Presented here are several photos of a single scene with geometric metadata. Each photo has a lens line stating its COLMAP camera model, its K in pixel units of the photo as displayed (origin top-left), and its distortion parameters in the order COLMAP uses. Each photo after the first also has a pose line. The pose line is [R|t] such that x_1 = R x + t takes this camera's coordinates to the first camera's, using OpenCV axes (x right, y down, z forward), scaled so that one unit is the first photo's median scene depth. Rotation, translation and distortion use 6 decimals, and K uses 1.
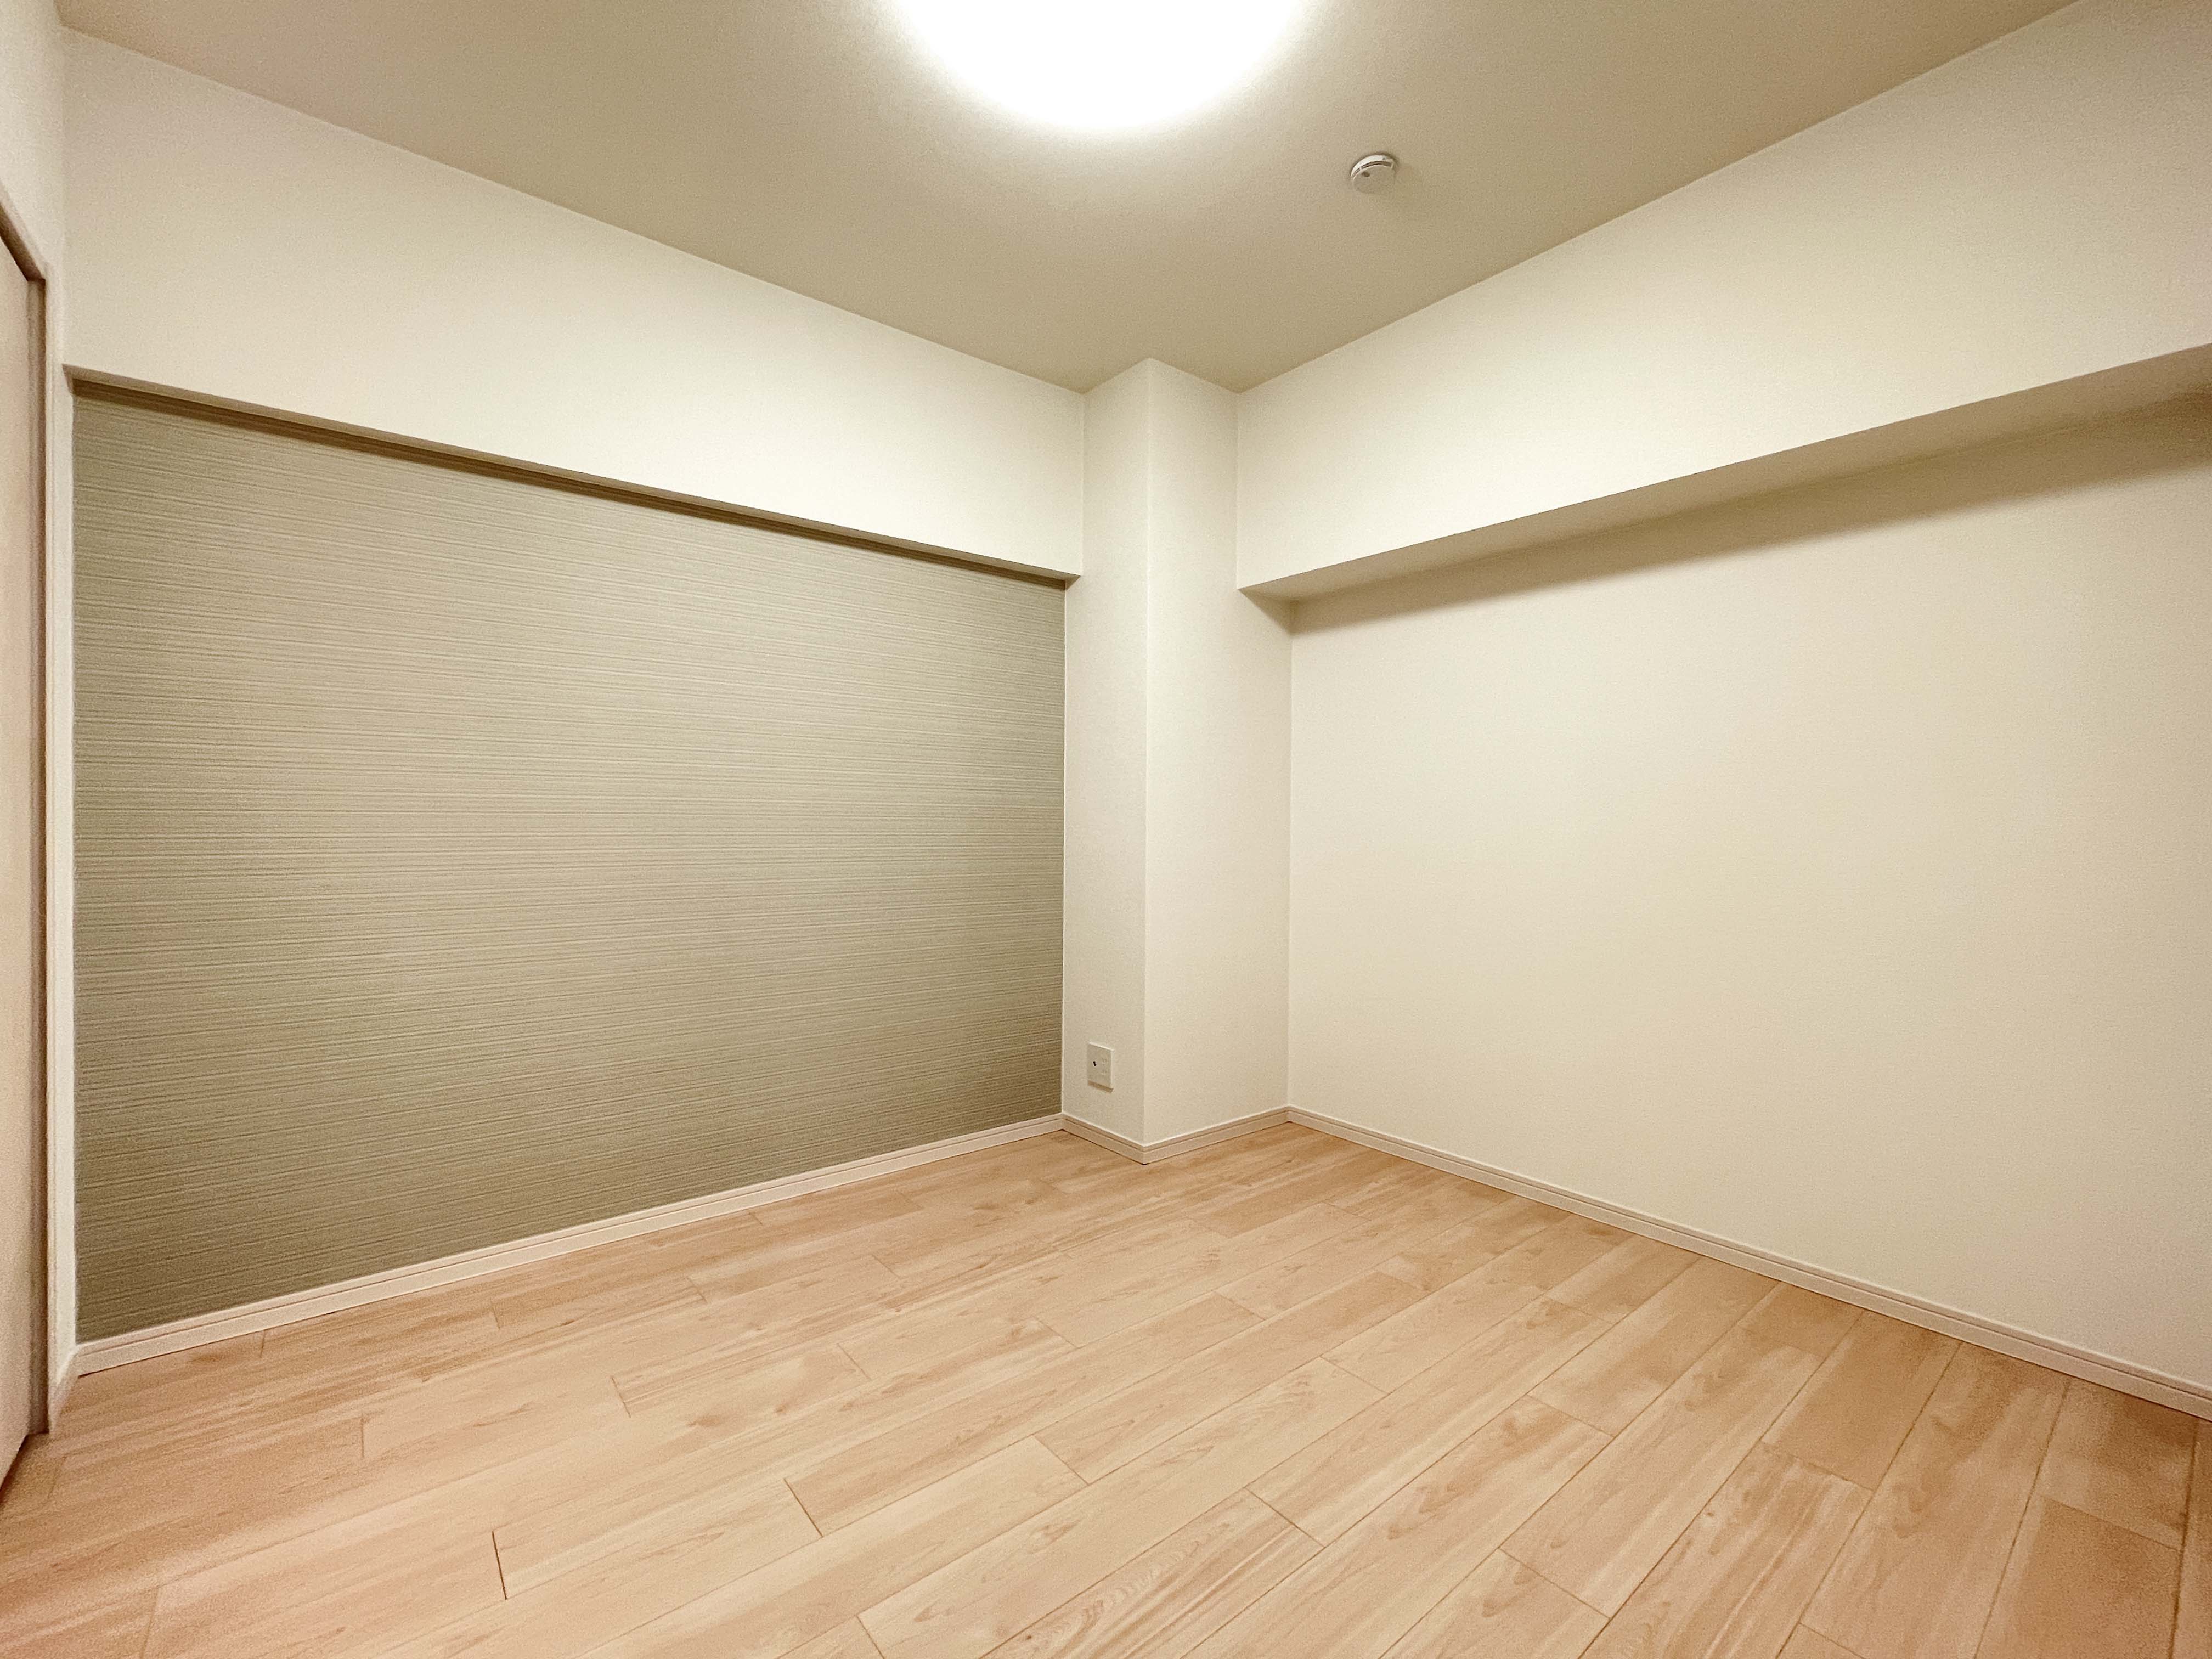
lens RADIAL K [[891.1, 0, 1121.0], [0, 891.1, 825.7], [0, 0, 1]] dist [-0.004285, -0.000519]
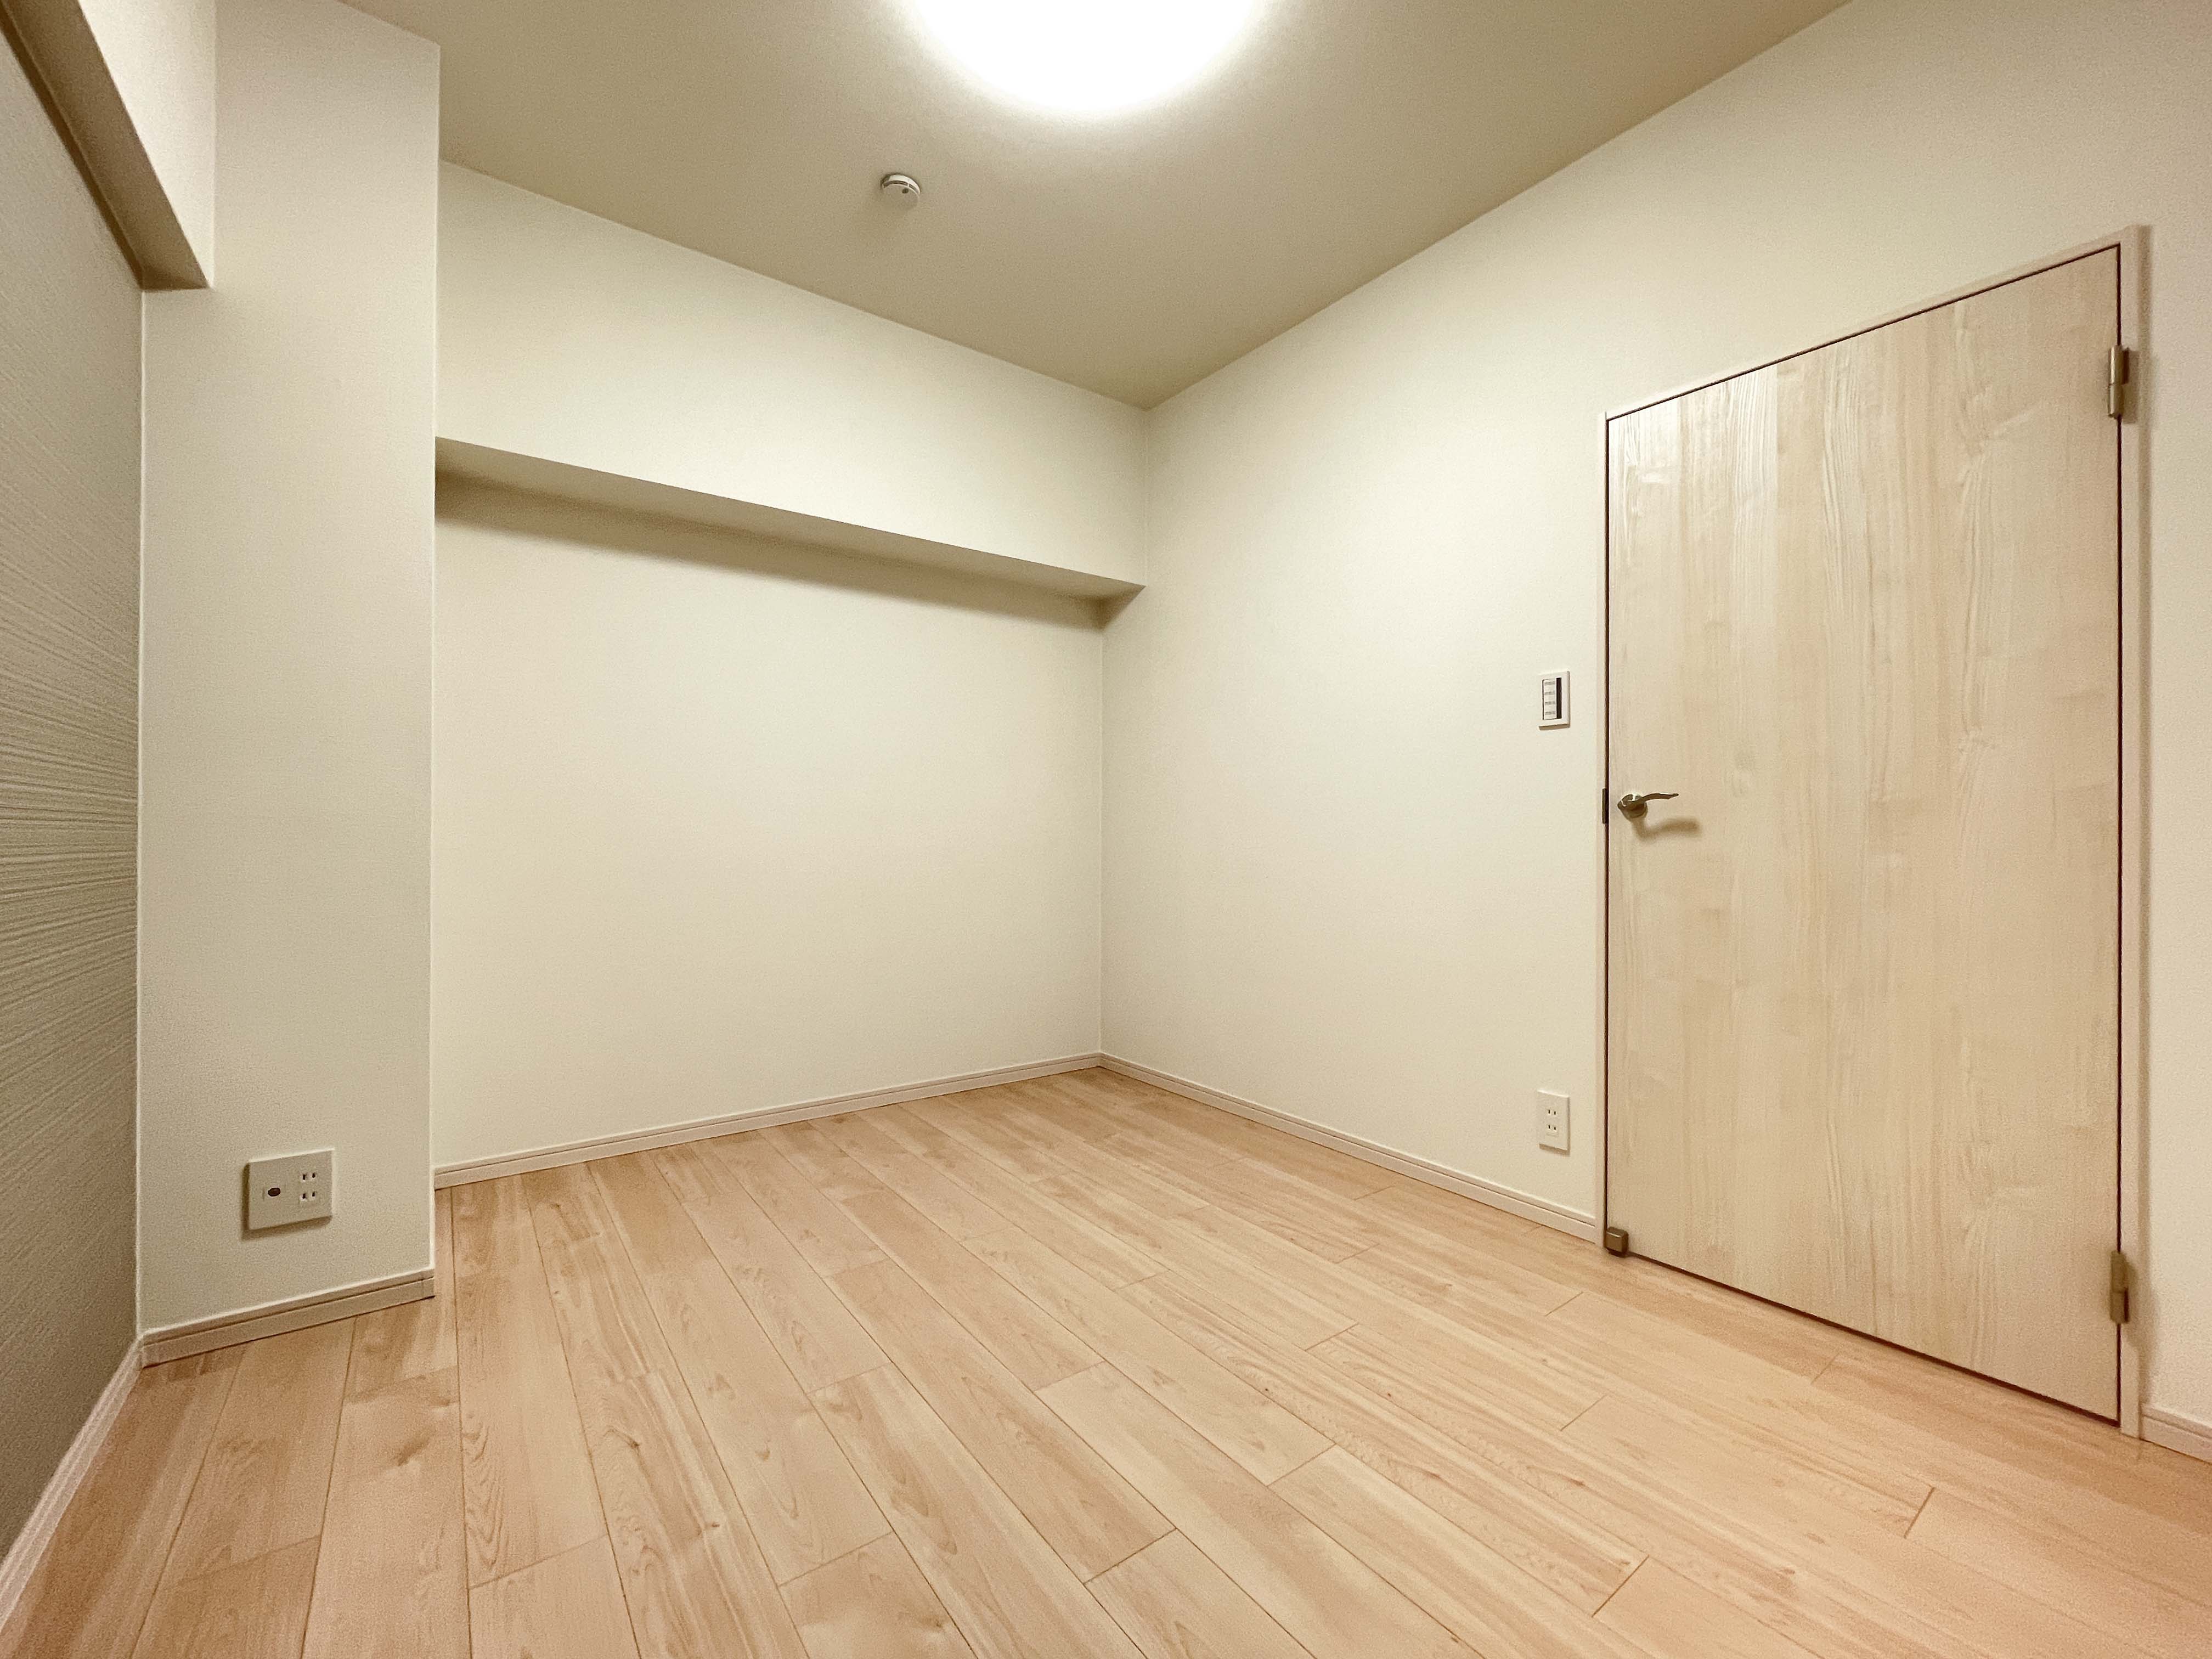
lens RADIAL K [[891.1, 0, 1120.6], [0, 891.1, 828.8], [0, 0, 1]] dist [-0.004285, -0.000519]
pose [[0.069708, -0.010087, 0.997516, -0.813366], [-0.000554, 0.999948, 0.010150, 0.050782], [-0.997567, -0.001260, 0.069699, 0.650457]]
